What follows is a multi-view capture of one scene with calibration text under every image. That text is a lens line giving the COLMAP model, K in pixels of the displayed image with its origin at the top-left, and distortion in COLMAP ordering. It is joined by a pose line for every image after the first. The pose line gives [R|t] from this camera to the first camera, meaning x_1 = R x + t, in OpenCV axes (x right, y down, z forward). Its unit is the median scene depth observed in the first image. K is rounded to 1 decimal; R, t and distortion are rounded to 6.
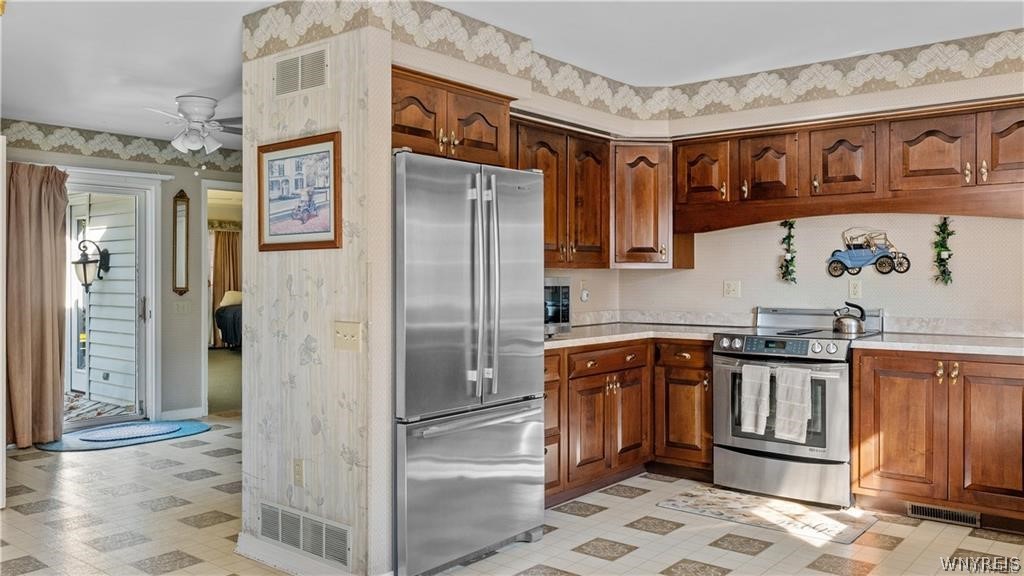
lens RADIAL K [[800.1, 0, 512.0], [0, 800.1, 288.0], [0, 0, 1]] dist [0.008517, 0.000367]
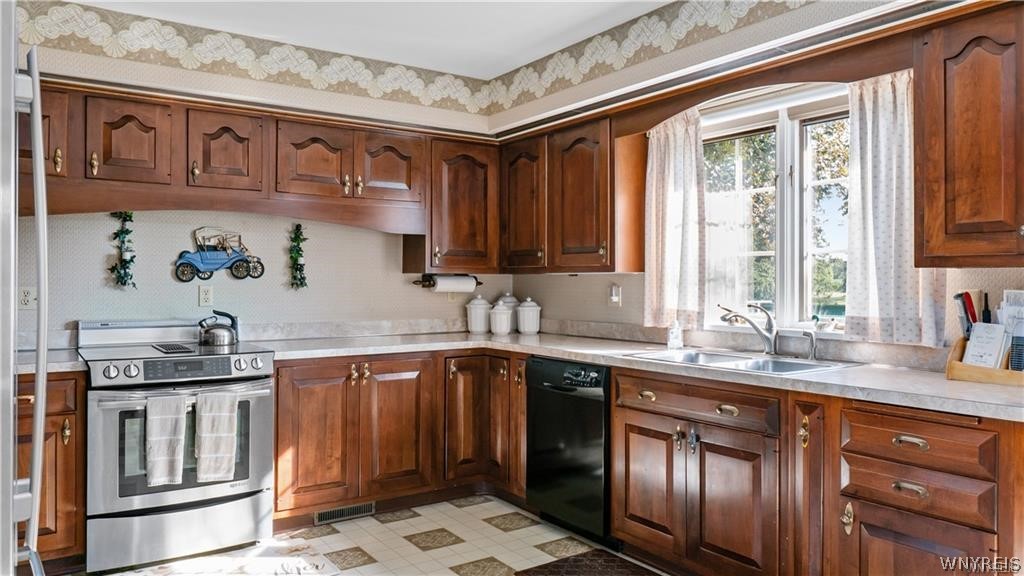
lens RADIAL K [[720.2, 0, 512.0], [0, 720.2, 288.0], [0, 0, 1]] dist [-0.005907, -0.000168]
pose [[0.285384, -0.005230, 0.958399, -0.260455], [0.008894, 0.999957, 0.002809, -0.006759], [-0.958372, 0.007722, 0.285418, 0.473898]]
